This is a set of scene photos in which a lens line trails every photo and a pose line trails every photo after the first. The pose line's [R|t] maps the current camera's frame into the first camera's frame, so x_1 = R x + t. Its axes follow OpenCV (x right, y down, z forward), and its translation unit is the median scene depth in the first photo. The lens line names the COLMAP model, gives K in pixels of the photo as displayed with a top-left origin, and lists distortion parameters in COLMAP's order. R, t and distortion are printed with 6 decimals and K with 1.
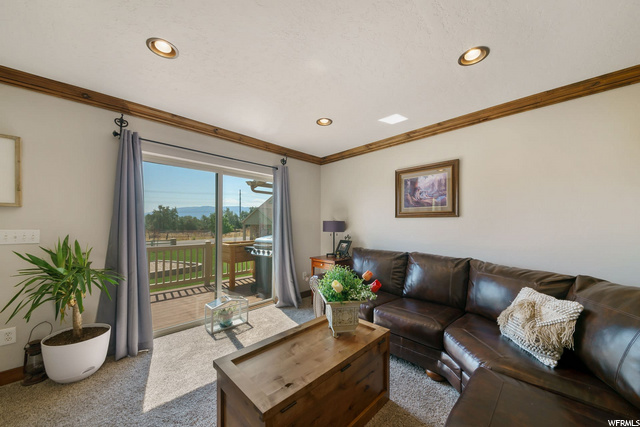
lens RADIAL K [[230.2, 0, 309.3], [0, 230.2, 226.1], [0, 0, 1]] dist [0.002890, -0.000242]
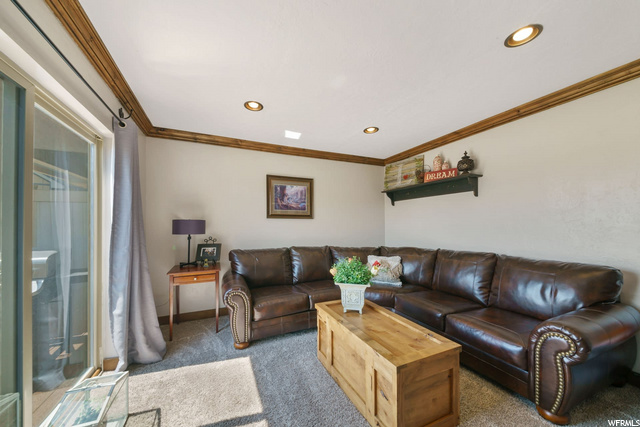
lens RADIAL K [[230.2, 0, 313.1], [0, 230.2, 225.6], [0, 0, 1]] dist [0.002890, -0.000242]
pose [[0.331933, -0.012989, 0.943213, -0.634618], [0.005506, 0.999915, 0.011832, -0.012617], [-0.943287, 0.001266, 0.331977, 0.462099]]
